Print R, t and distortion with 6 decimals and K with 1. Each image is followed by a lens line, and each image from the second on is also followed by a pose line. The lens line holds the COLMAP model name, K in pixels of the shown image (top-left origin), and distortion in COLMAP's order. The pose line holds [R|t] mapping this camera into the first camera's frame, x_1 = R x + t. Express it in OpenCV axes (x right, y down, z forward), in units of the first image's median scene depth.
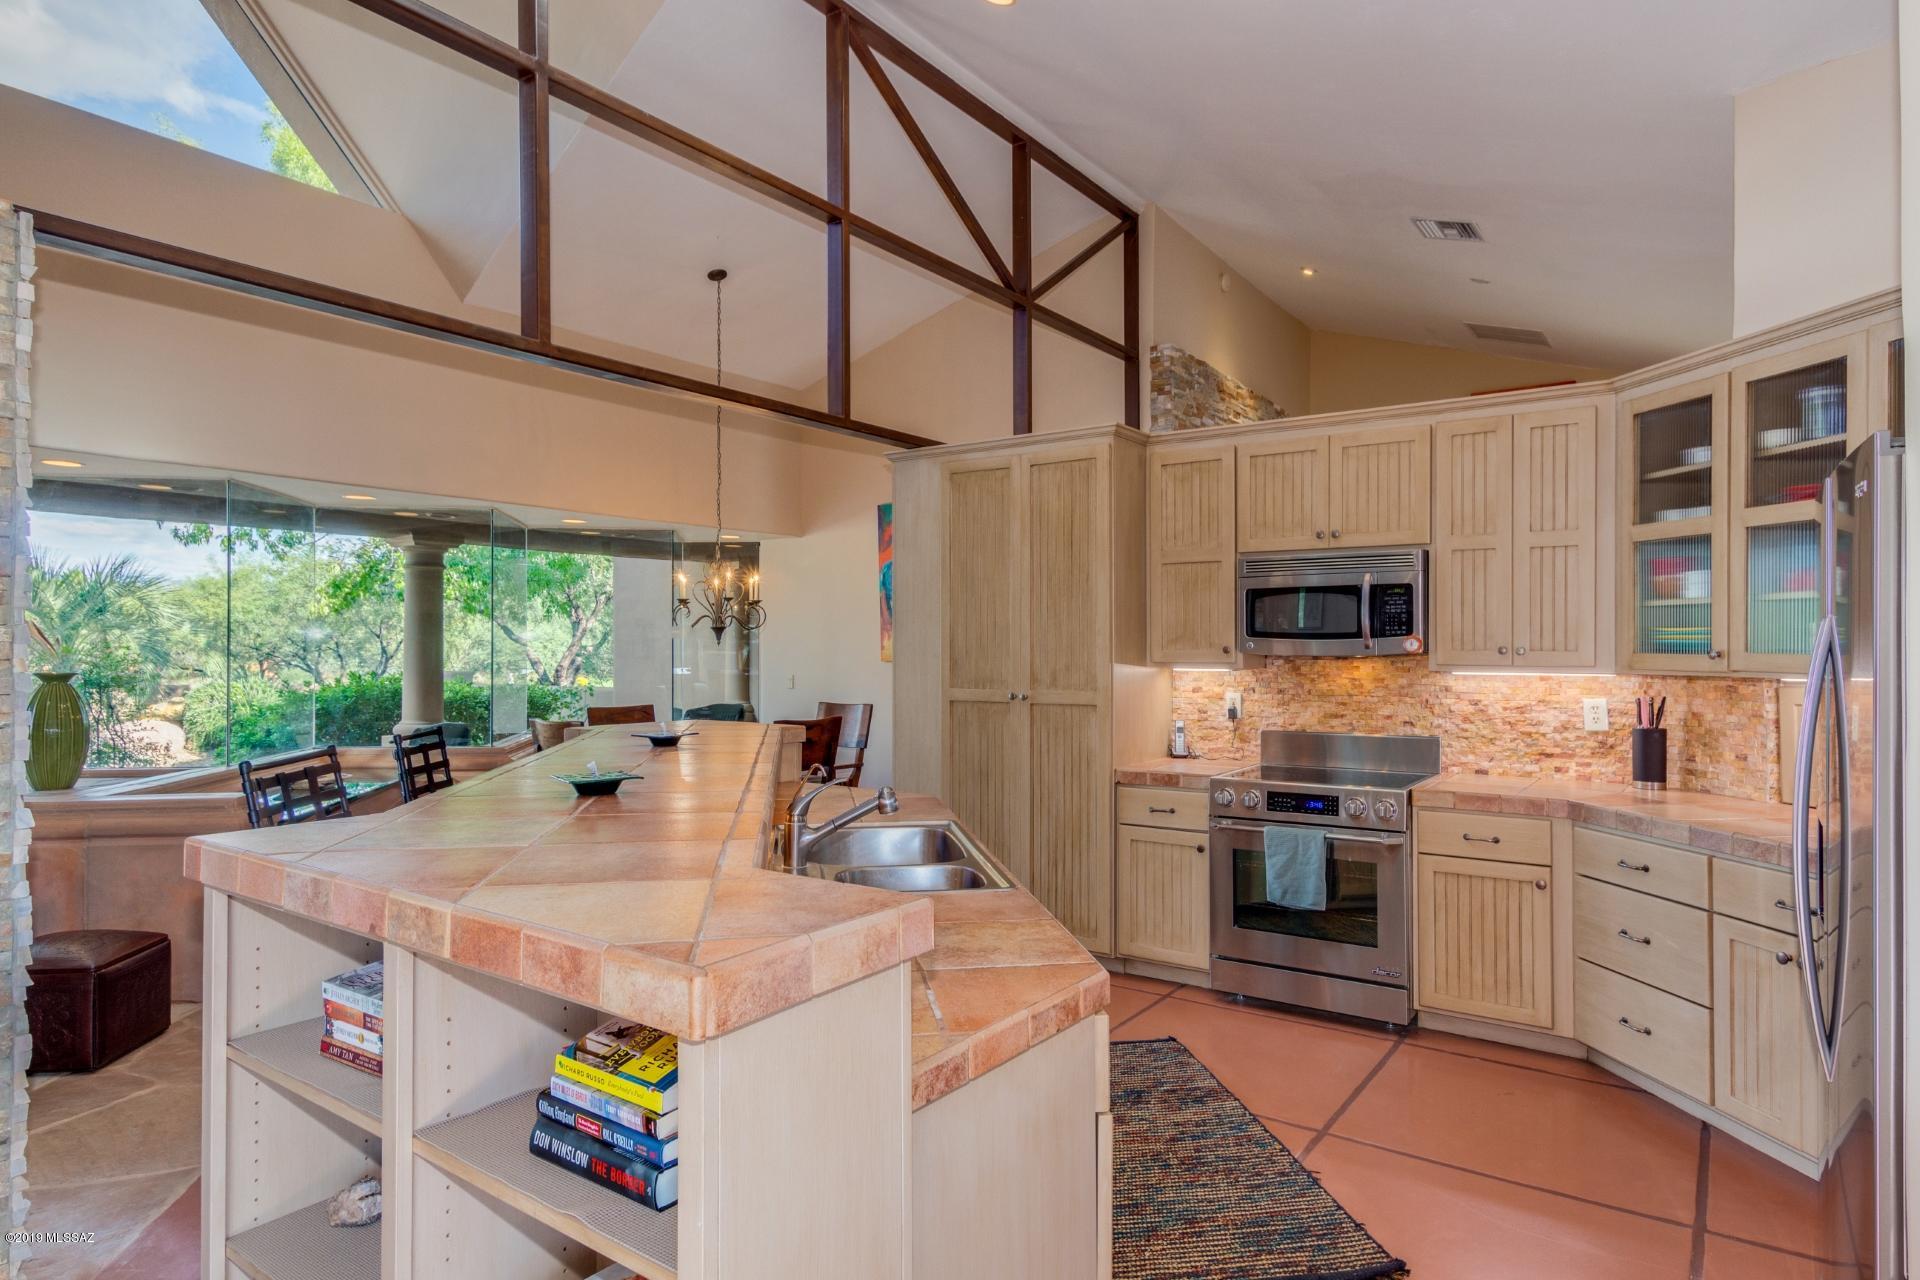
lens RADIAL K [[1064.2, 0, 945.6], [0, 1064.2, 652.7], [0, 0, 1]] dist [0.012485, -0.001468]
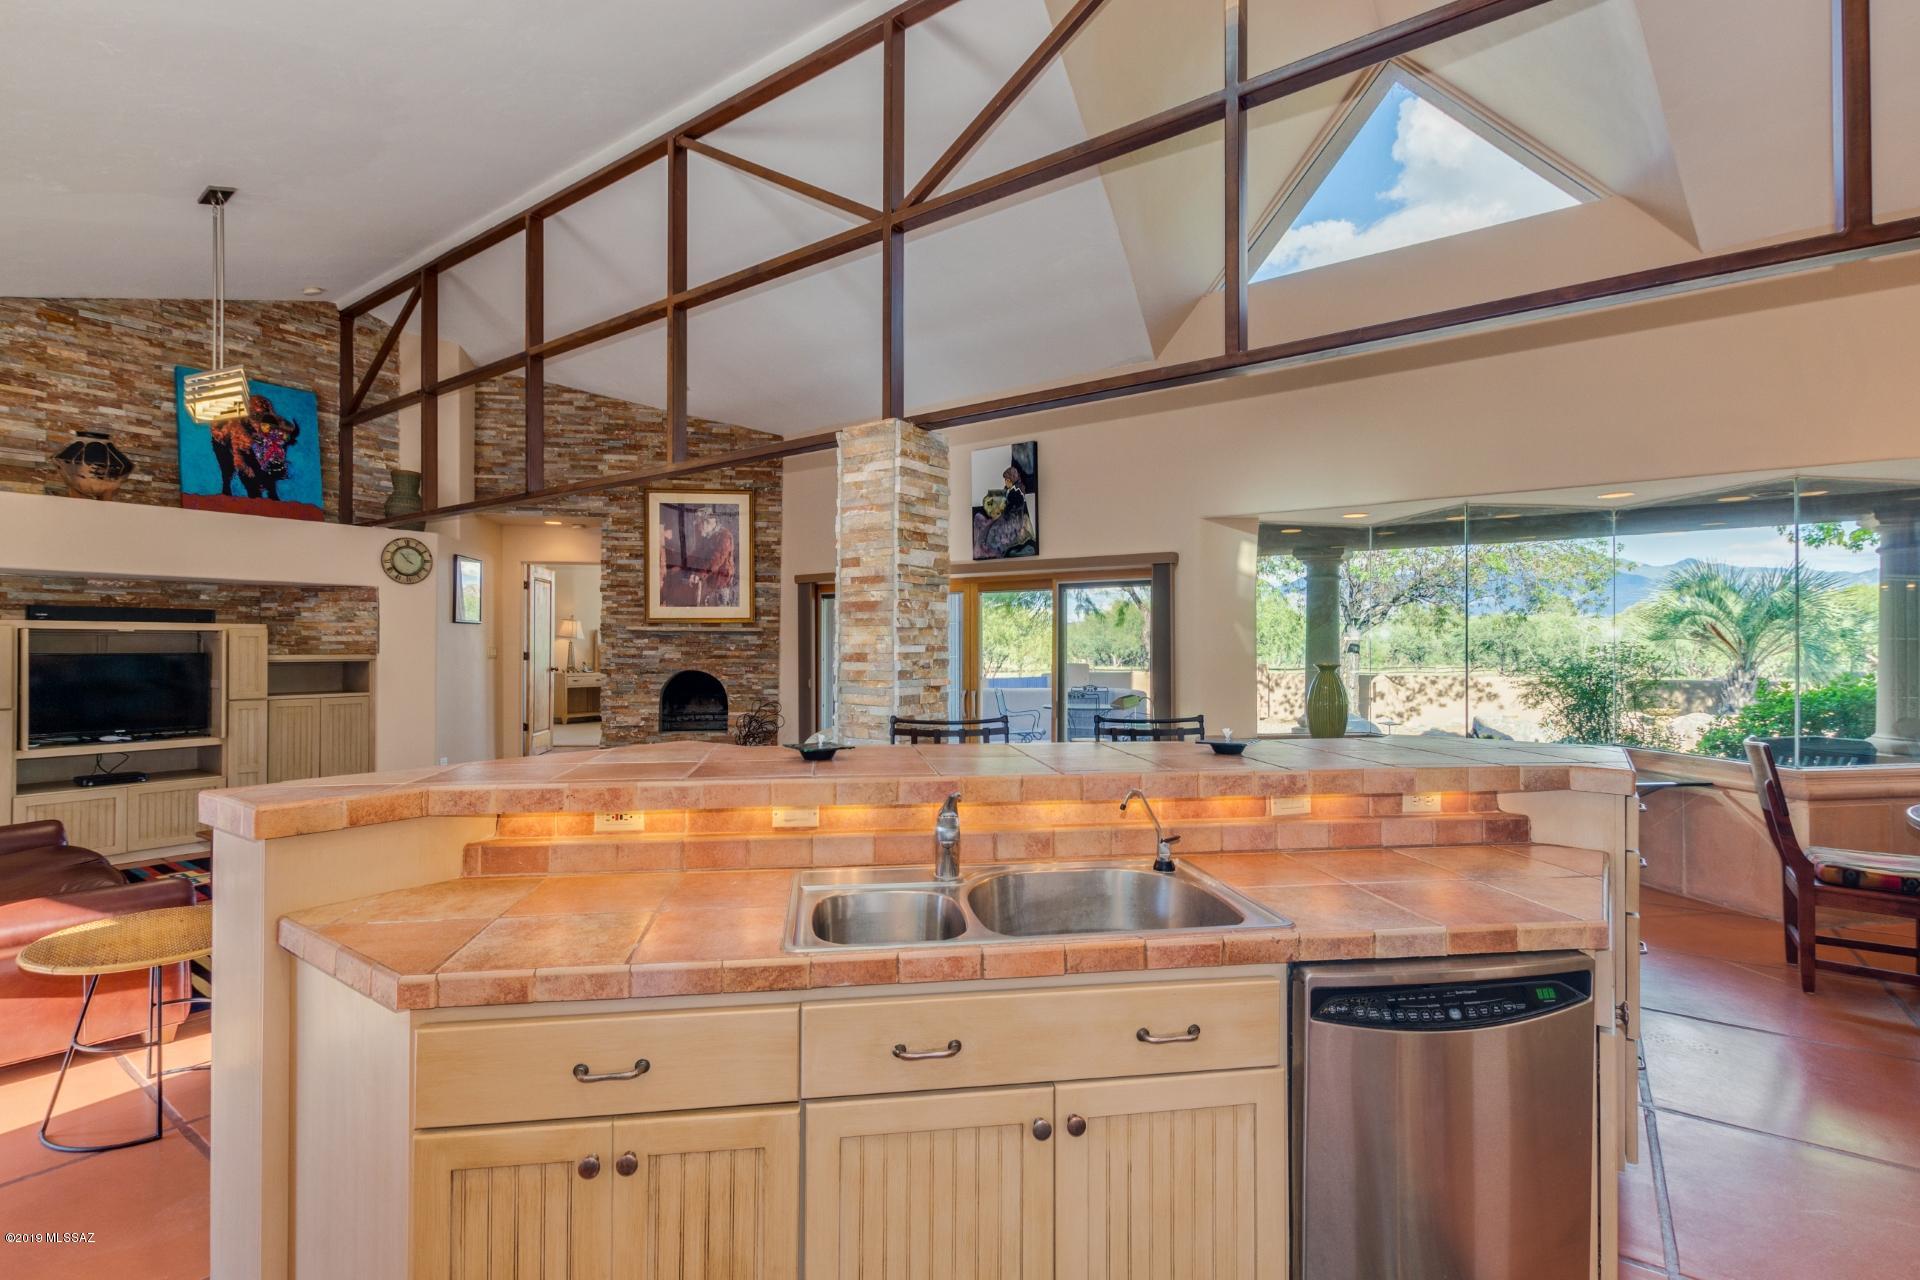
lens RADIAL K [[884.1, 0, 952.5], [0, 884.1, 647.4], [0, 0, 1]] dist [0.018549, -0.004358]
pose [[0.017170, 0.005242, -0.999839, 0.399701], [-0.003125, 0.999982, 0.005190, -0.010909], [0.999848, 0.003036, 0.017186, 0.568745]]
